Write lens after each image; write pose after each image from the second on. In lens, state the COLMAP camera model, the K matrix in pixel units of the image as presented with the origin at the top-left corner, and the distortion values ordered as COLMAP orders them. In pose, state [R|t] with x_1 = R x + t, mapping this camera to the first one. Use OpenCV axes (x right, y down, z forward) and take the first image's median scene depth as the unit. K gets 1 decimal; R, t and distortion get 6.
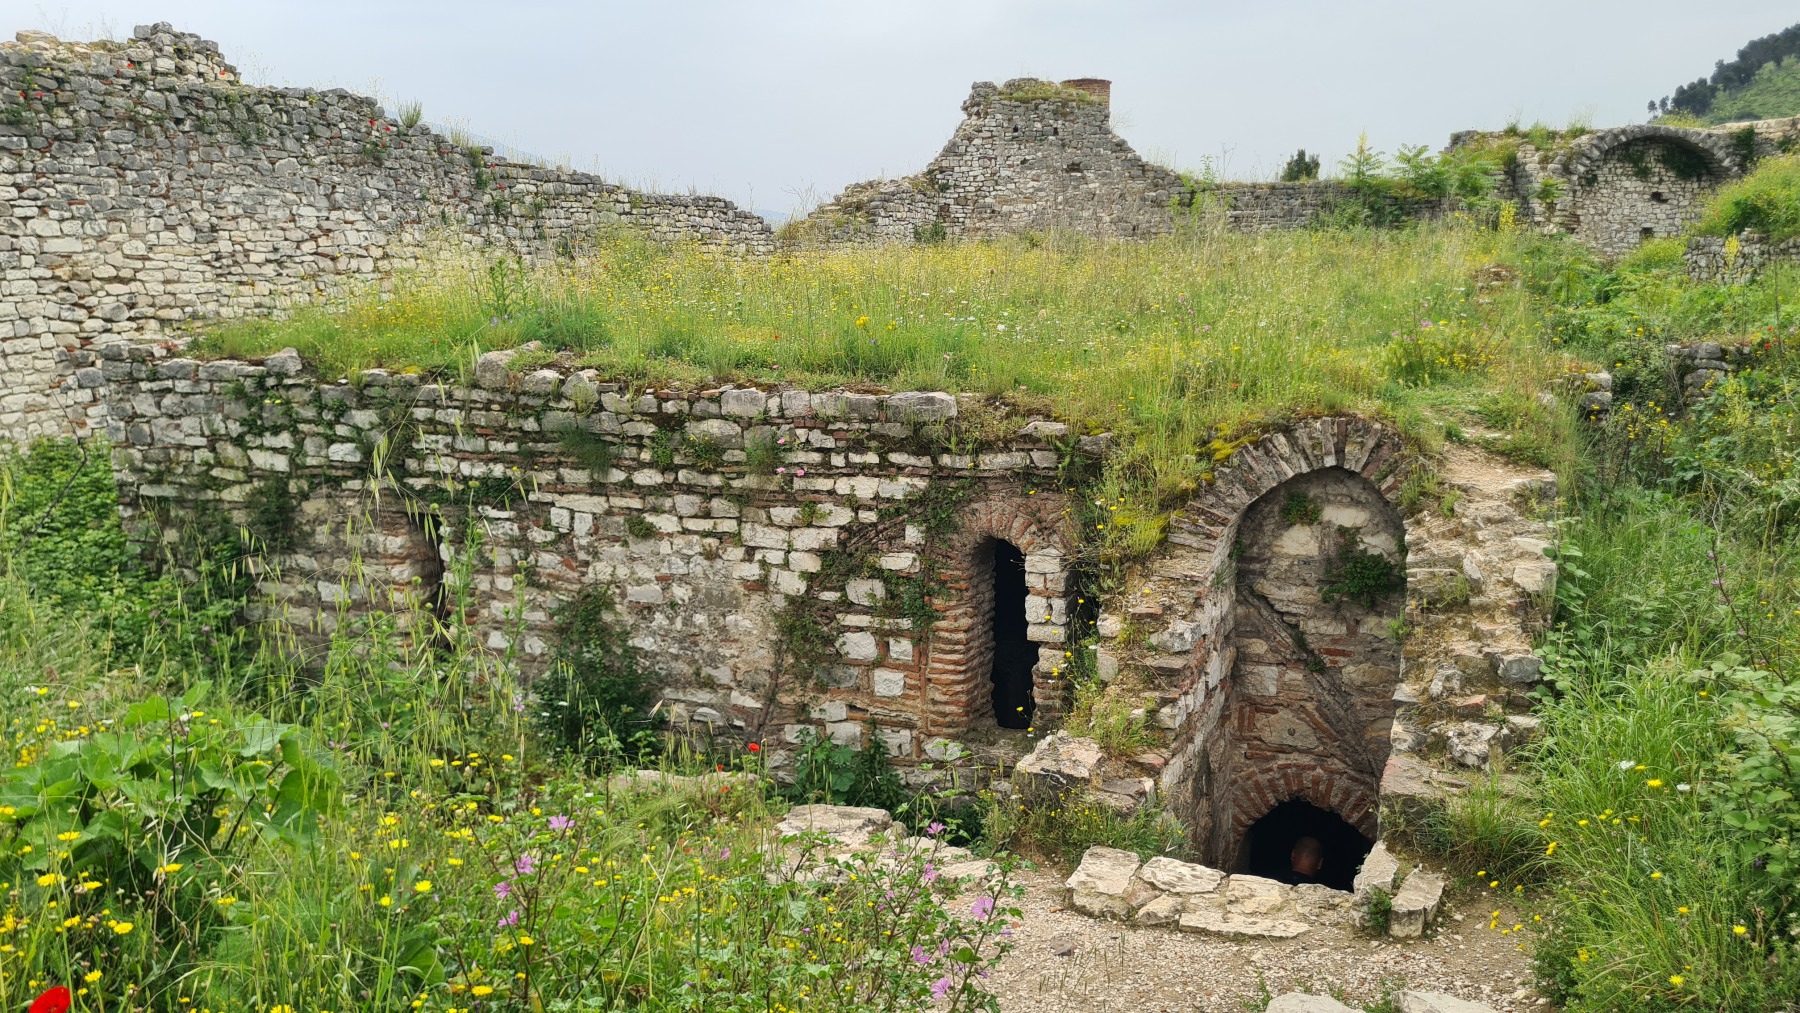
lens RADIAL K [[1351.0, 0, 892.5], [0, 1351.0, 500.4], [0, 0, 1]] dist [0.052465, -0.039200]
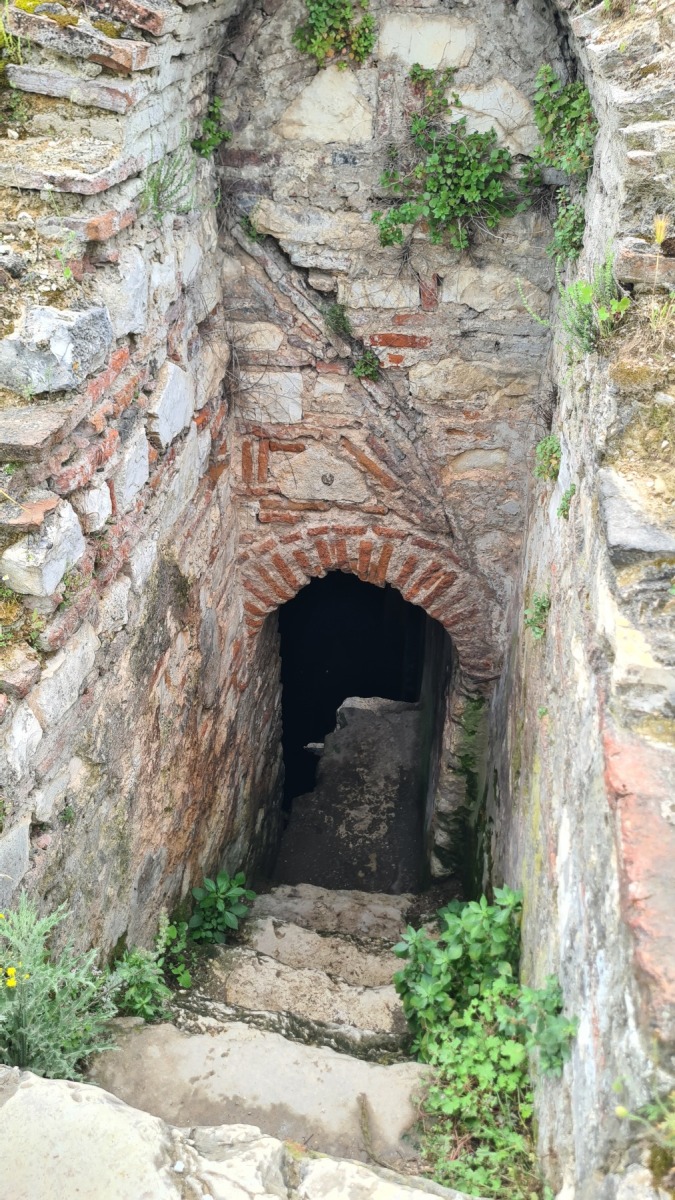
lens RADIAL K [[900.7, 0, 332.8], [0, 900.7, 604.5], [0, 0, 1]] dist [0.052465, -0.039200]
pose [[0.958682, -0.139312, 0.248035, 0.190022], [0.020540, 0.903509, 0.428076, 0.049509], [-0.283739, -0.405294, 0.869039, 0.632634]]
